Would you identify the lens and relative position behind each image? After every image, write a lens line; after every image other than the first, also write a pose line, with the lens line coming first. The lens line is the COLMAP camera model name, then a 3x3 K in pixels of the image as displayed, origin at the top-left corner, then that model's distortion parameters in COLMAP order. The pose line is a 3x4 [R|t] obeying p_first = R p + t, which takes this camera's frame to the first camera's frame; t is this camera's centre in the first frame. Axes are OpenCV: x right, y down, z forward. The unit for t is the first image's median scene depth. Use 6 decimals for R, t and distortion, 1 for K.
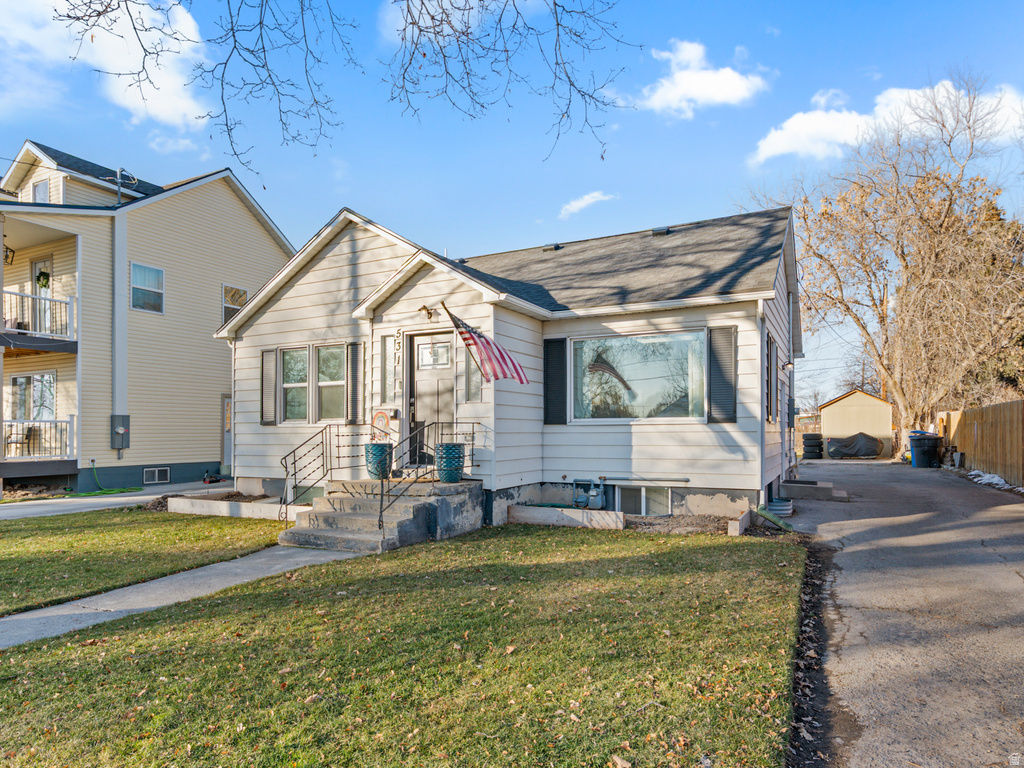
lens RADIAL K [[617.9, 0, 512.0], [0, 617.9, 384.0], [0, 0, 1]] dist [0.001421, 0.000982]
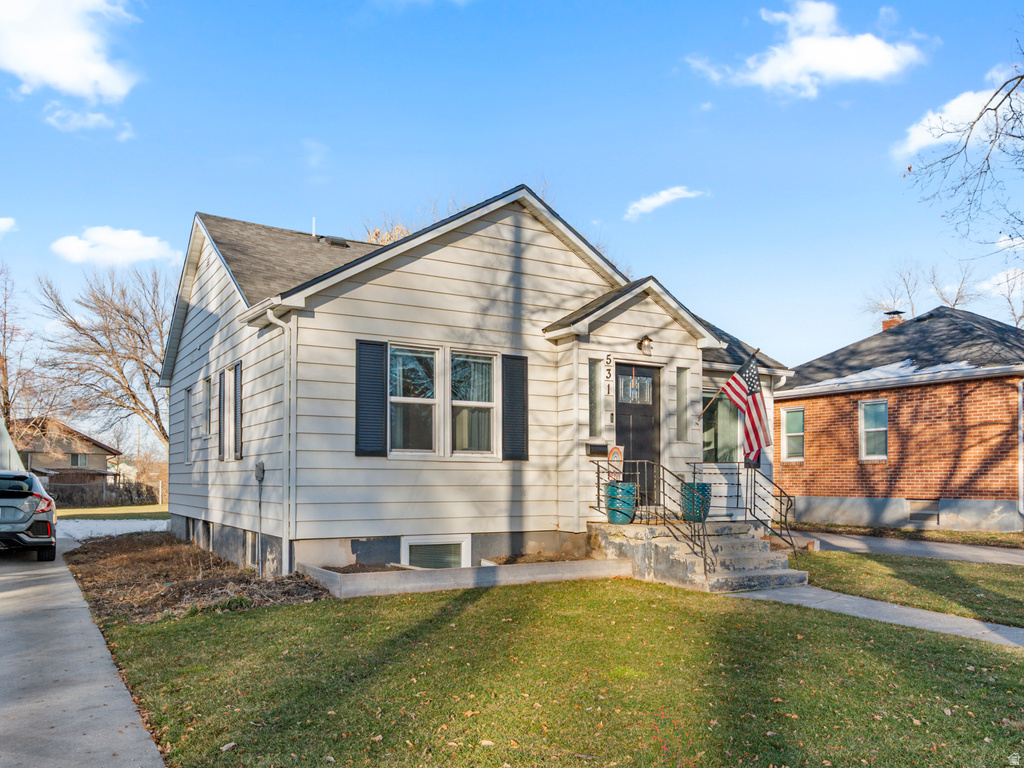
lens RADIAL K [[821.9, 0, 512.0], [0, 821.9, 384.0], [0, 0, 1]] dist [0.003950, 0.000593]
pose [[0.532267, 0.107419, 0.839734, -1.120692], [-0.071526, 0.994077, -0.081825, 0.054044], [-0.843550, -0.016510, 0.536797, 0.436855]]
